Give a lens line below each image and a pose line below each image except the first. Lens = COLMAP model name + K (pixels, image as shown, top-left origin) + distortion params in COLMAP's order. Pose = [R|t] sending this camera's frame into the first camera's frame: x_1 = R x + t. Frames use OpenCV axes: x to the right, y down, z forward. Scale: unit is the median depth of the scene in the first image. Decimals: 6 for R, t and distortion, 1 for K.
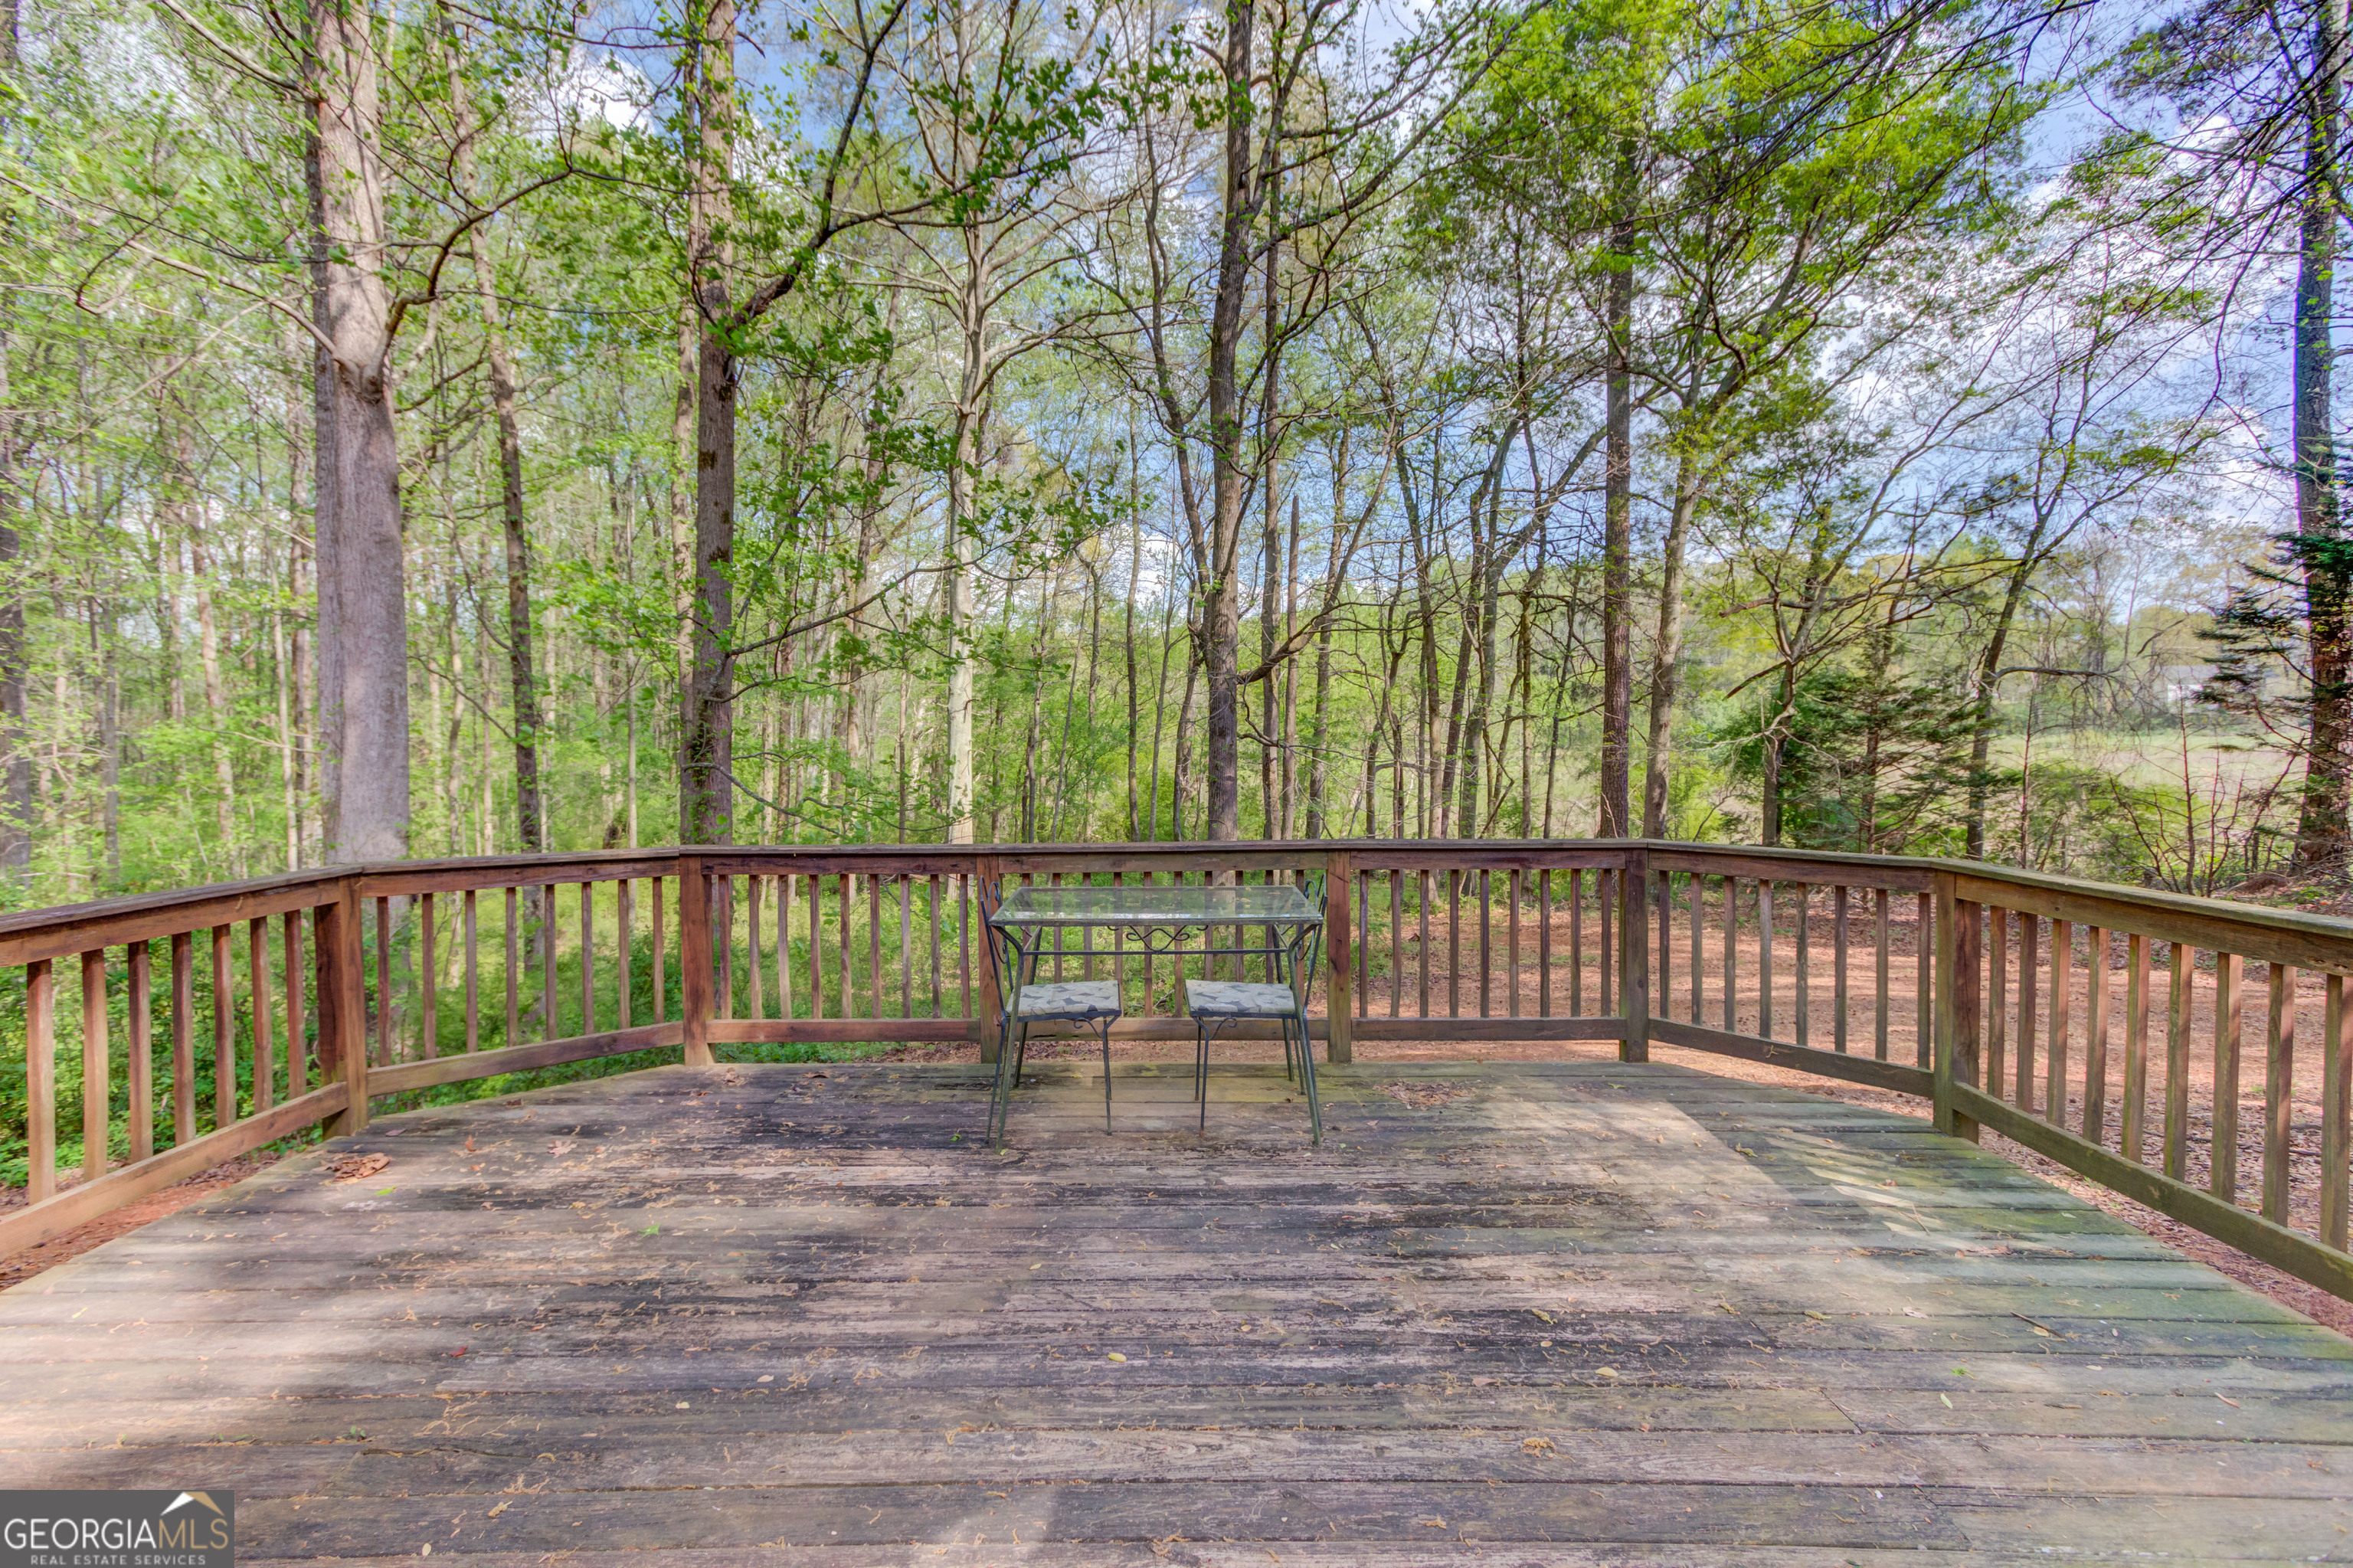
lens RADIAL K [[1079.9, 0, 1175.9], [0, 1079.9, 781.2], [0, 0, 1]] dist [0.000316, 0.000088]
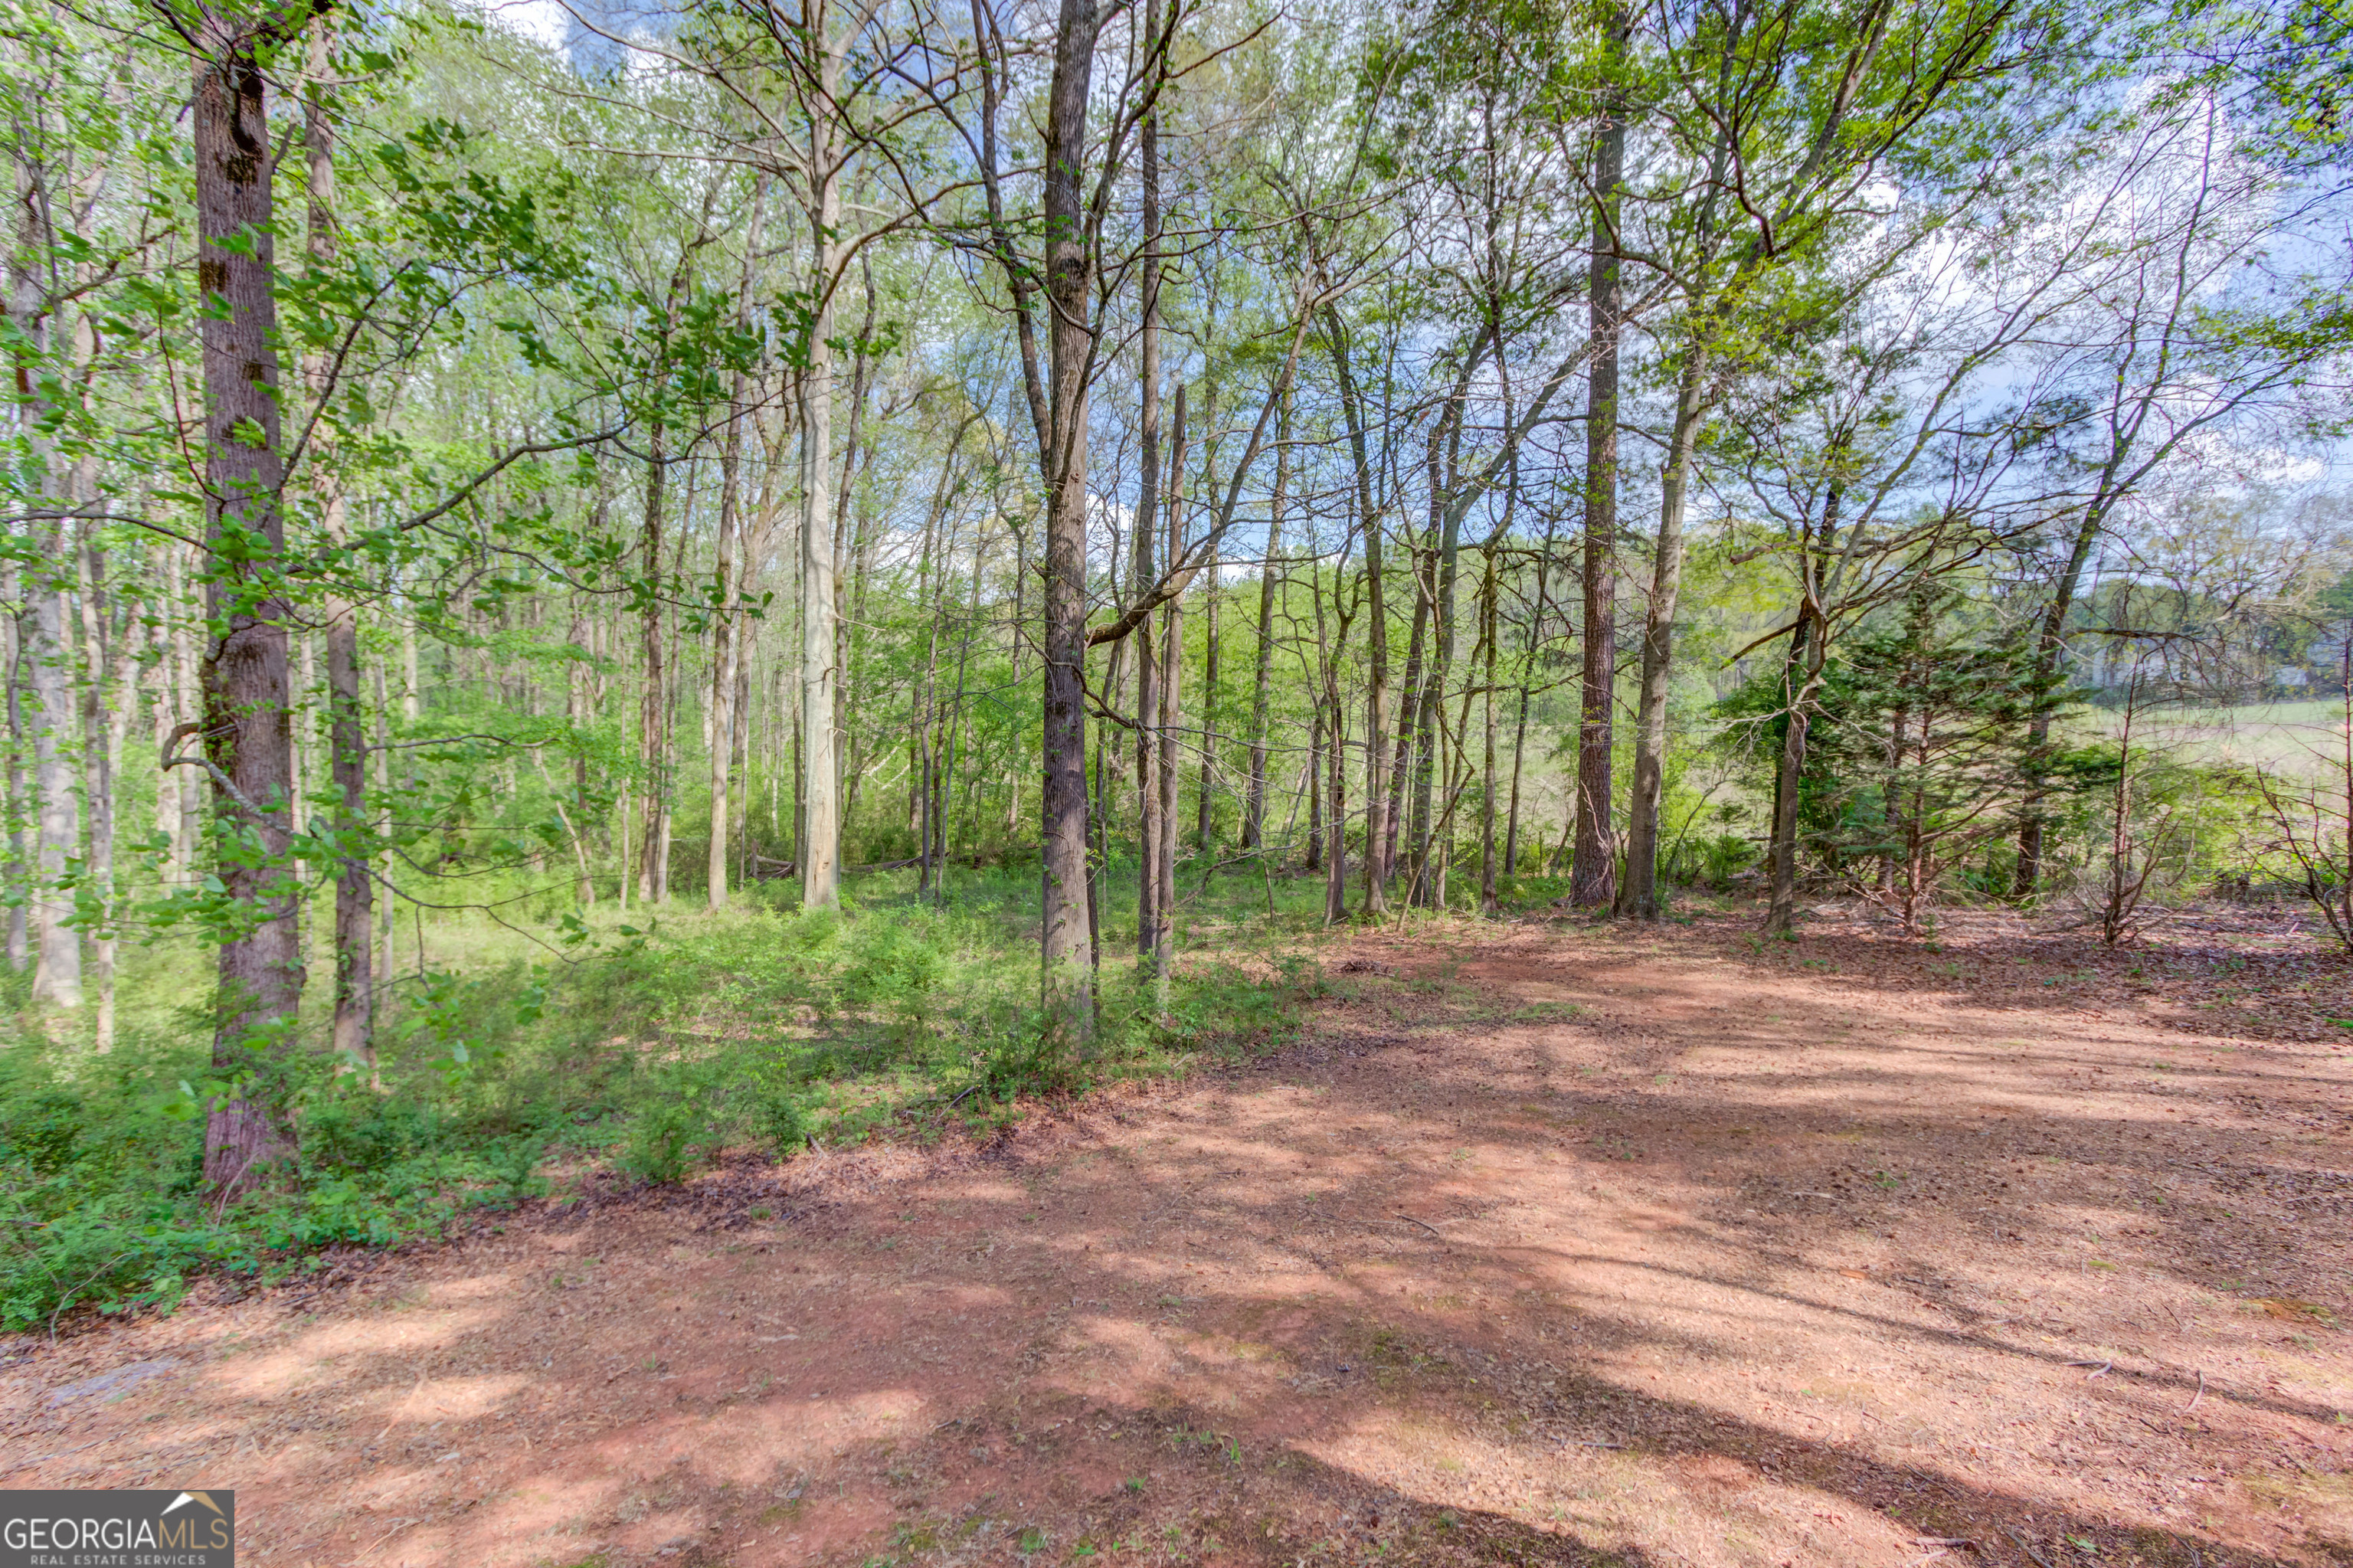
lens RADIAL K [[1035.6, 0, 1186.3], [0, 1035.6, 781.3], [0, 0, 1]] dist [0.028335, 0.000035]
pose [[0.999524, -0.003549, 0.030655, 0.061272], [0.002705, 0.999617, 0.027528, -0.010235], [-0.030741, -0.027432, 0.999151, 0.194315]]
